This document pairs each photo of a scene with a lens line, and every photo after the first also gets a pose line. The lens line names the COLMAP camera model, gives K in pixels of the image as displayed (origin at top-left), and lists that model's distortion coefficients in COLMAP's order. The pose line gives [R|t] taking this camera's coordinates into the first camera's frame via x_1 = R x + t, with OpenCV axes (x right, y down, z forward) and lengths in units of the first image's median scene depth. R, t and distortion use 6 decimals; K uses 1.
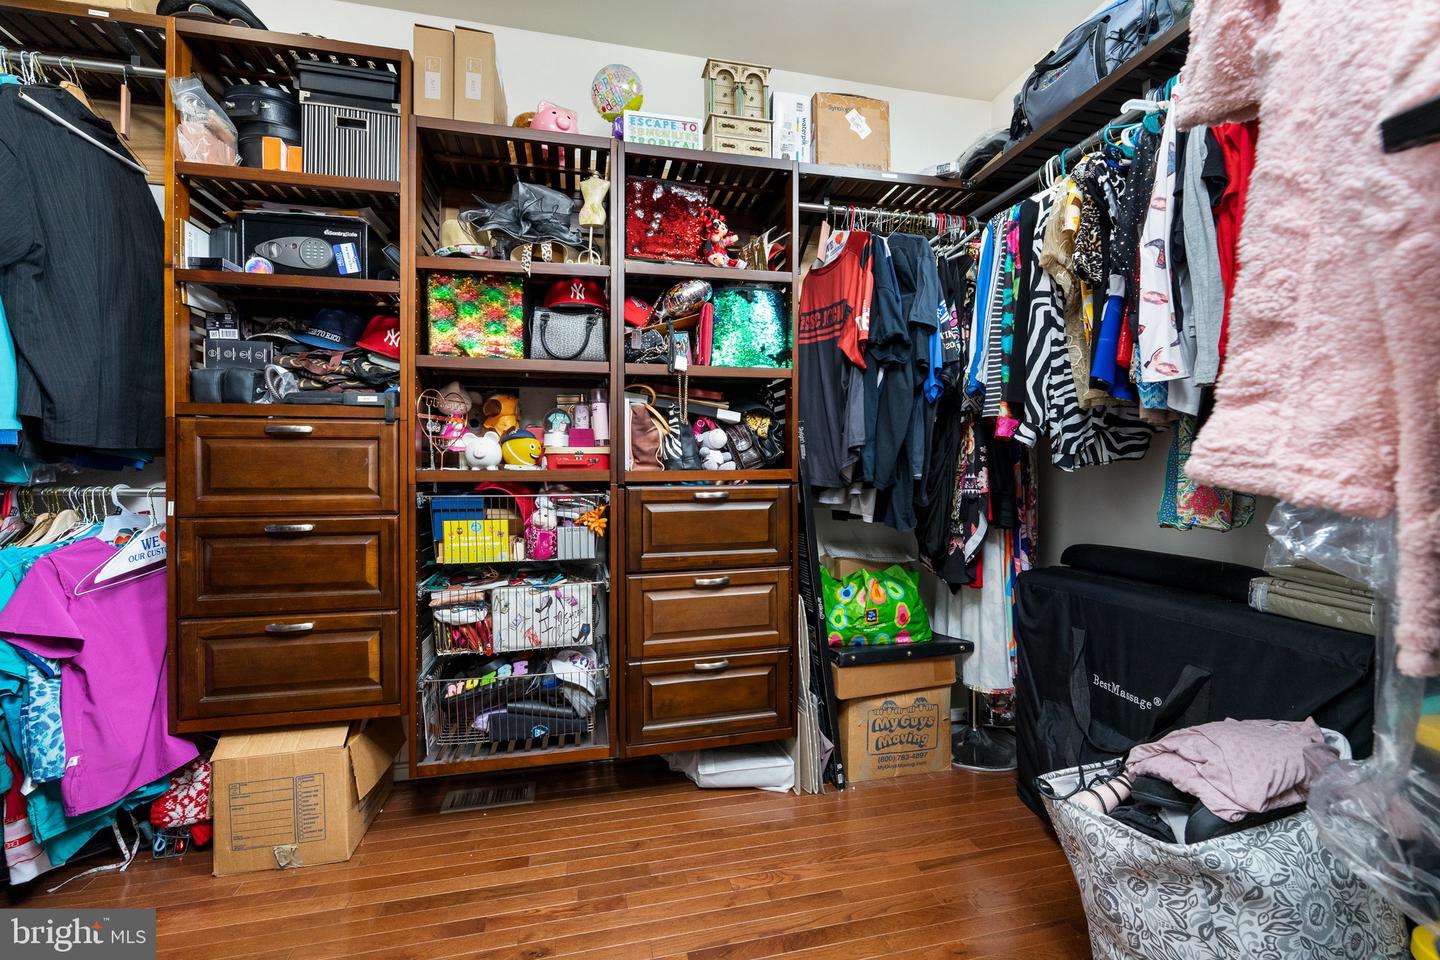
lens RADIAL K [[616.6, 0, 721.5], [0, 616.6, 478.5], [0, 0, 1]] dist [-0.000906, -0.000073]
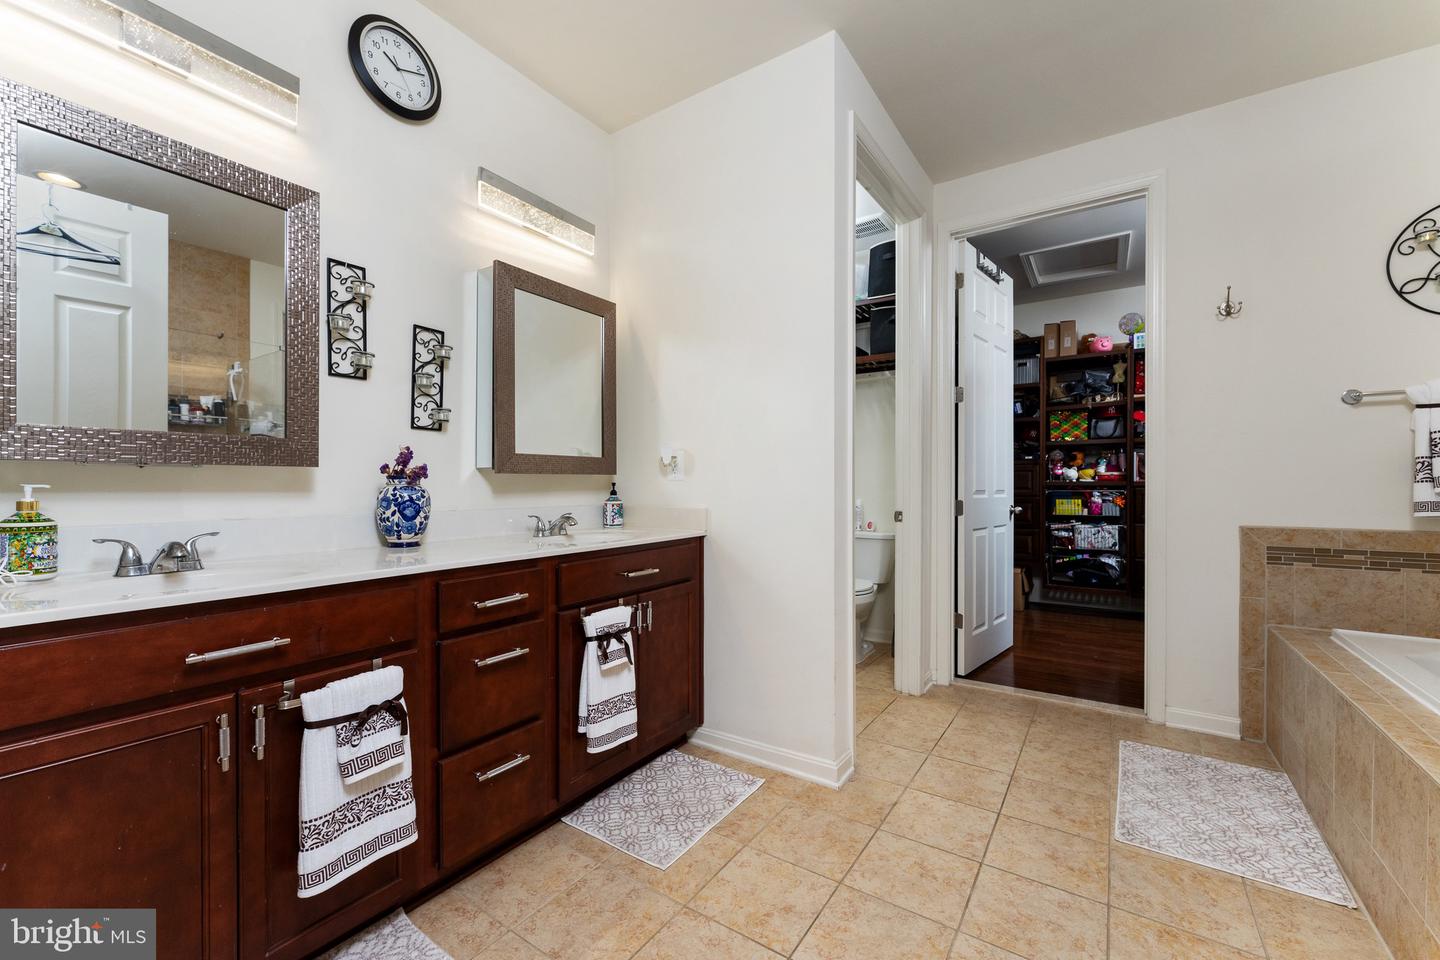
lens RADIAL K [[583.3, 0, 716.1], [0, 583.3, 481.7], [0, 0, 1]] dist [0.000683, 0.000014]
pose [[0.679612, 0.000763, -0.733572, 0.431301], [-0.002174, 0.999997, -0.000974, -0.005545], [0.733569, 0.002257, 0.679612, -1.869025]]
